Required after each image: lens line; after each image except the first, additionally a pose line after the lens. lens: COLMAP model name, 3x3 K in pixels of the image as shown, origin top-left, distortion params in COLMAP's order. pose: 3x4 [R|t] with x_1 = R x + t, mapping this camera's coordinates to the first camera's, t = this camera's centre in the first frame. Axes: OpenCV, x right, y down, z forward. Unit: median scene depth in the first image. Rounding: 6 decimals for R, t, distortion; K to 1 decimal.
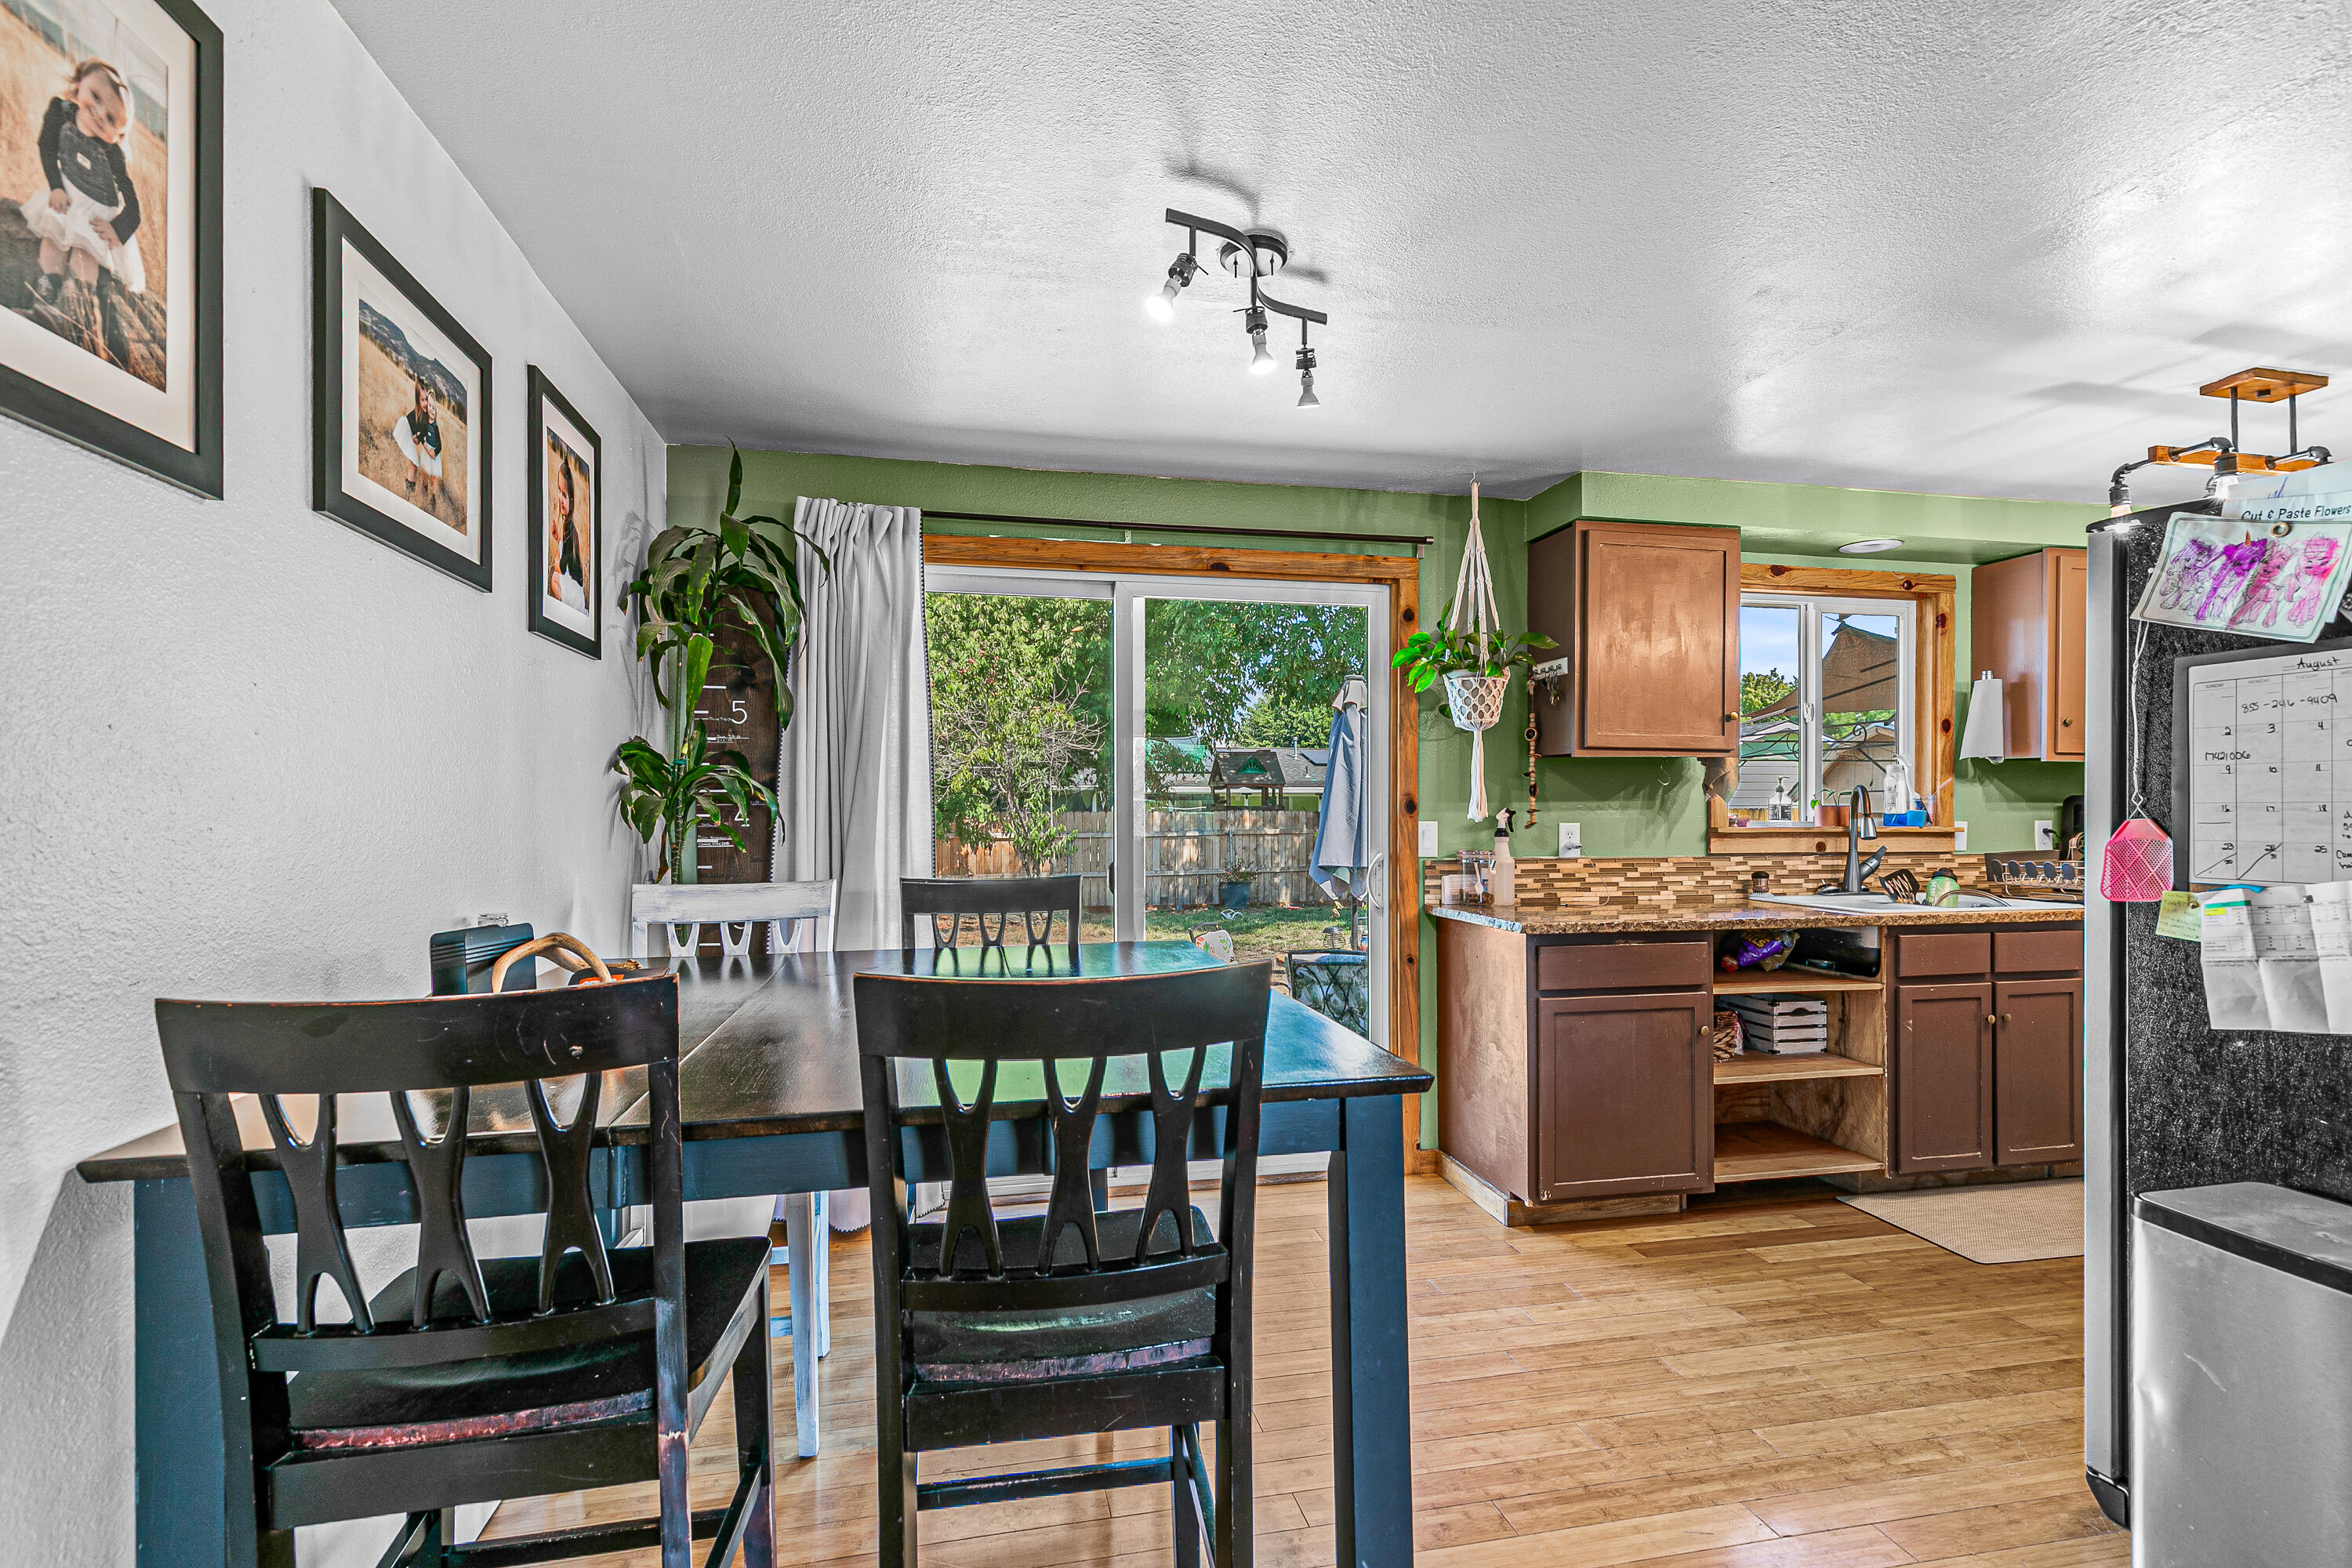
lens RADIAL K [[1070.1, 0, 1174.6], [0, 1070.1, 808.5], [0, 0, 1]] dist [0.009449, -0.002061]
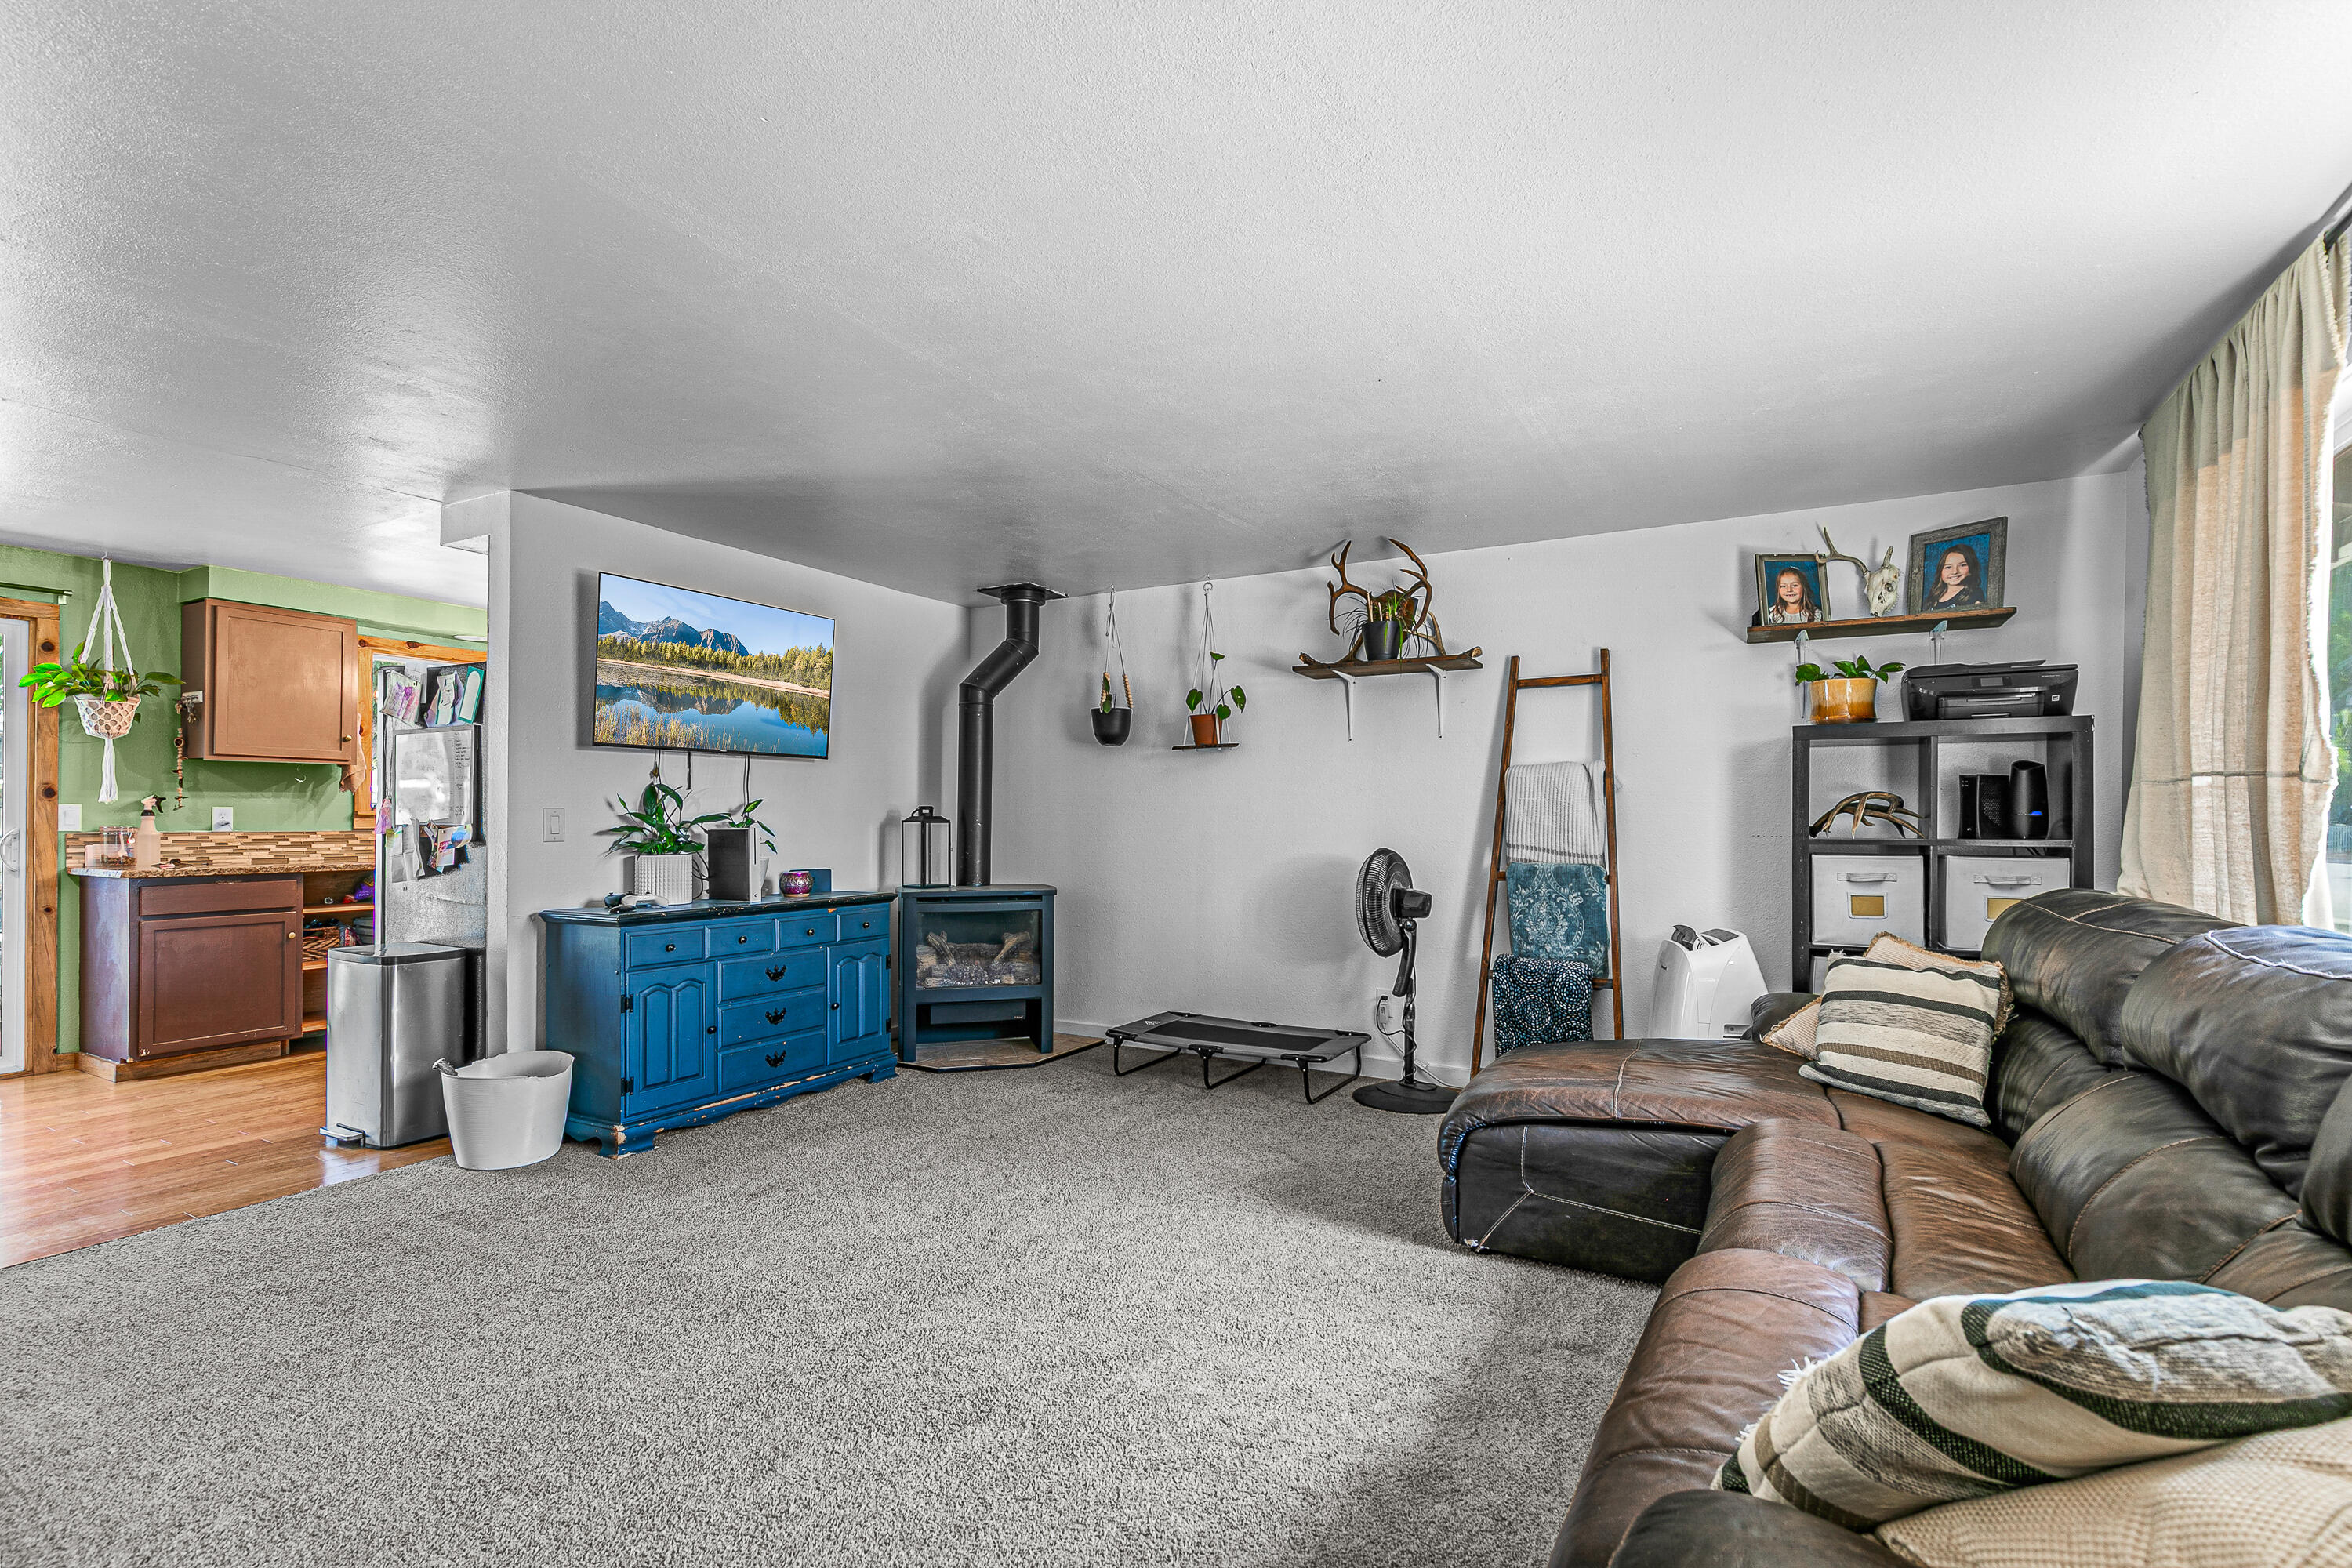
lens RADIAL K [[1070.1, 0, 1184.3], [0, 1070.1, 817.1], [0, 0, 1]] dist [0.009449, -0.002061]
pose [[0.662893, 0.003968, 0.748703, 0.153021], [-0.008086, 0.999966, 0.001860, 0.014731], [-0.748670, -0.007287, 0.662903, -0.918345]]
